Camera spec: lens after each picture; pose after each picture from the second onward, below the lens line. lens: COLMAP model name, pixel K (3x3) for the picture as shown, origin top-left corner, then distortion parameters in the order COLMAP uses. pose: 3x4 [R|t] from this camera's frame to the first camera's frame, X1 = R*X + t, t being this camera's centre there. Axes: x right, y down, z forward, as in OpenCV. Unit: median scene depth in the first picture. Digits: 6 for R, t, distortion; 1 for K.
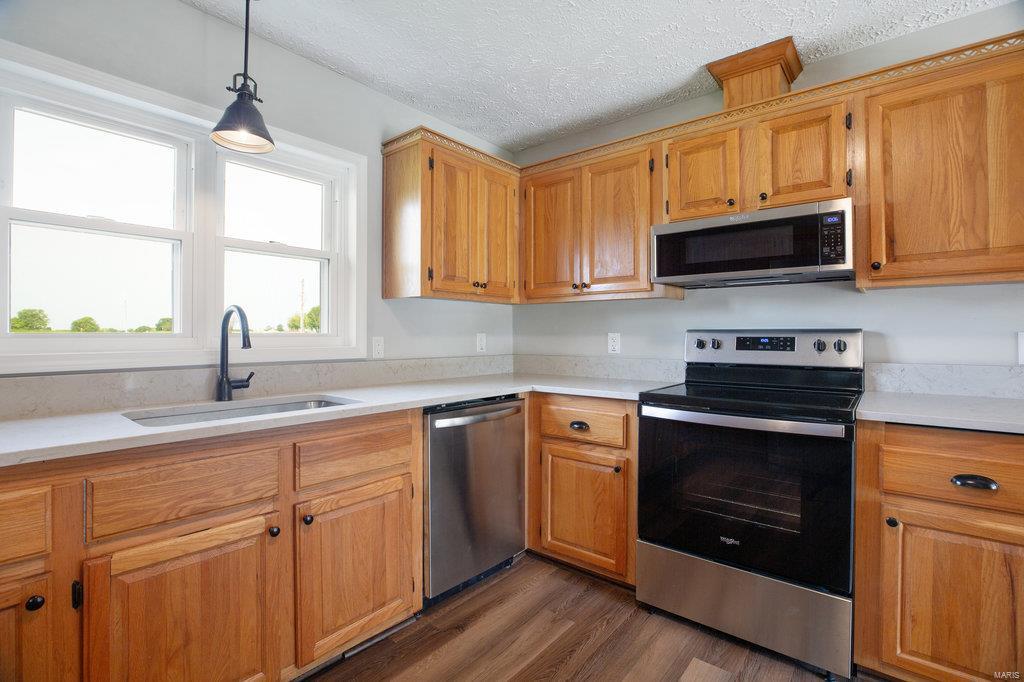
lens RADIAL K [[481.9, 0, 513.9], [0, 481.9, 328.0], [0, 0, 1]] dist [-0.030802, -0.000050]
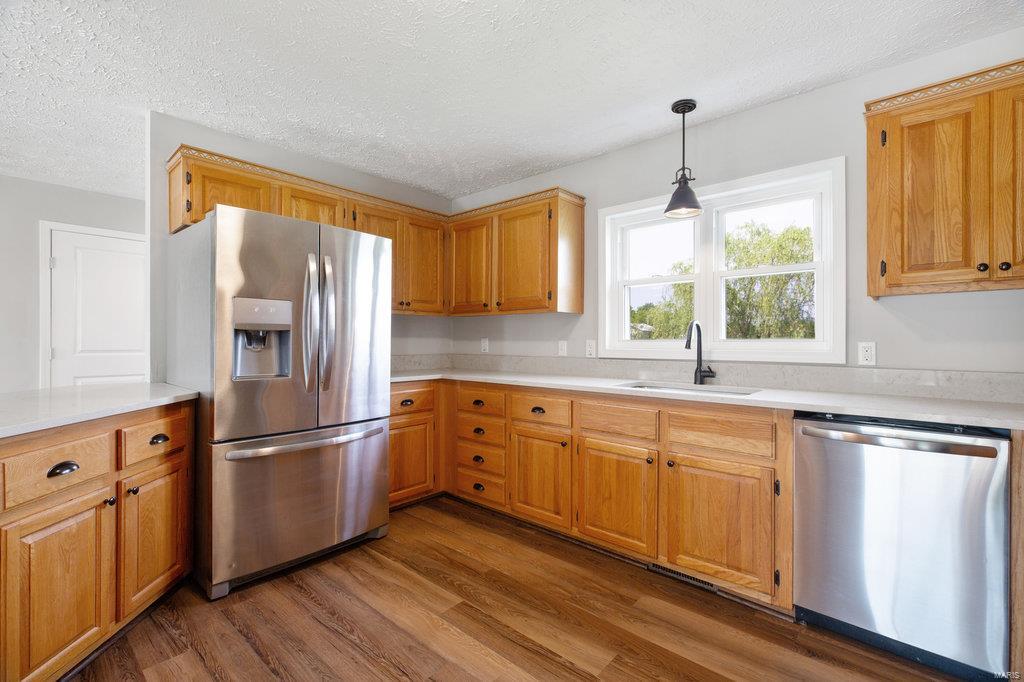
lens RADIAL K [[440.7, 0, 512.0], [0, 440.7, 341.0], [0, 0, 1]] dist [-0.003397, -0.000663]
pose [[-0.047301, -0.004225, -0.998872, 0.863082], [0.006342, 0.999970, -0.004530, 0.021332], [0.998861, -0.006549, -0.047273, 0.515115]]
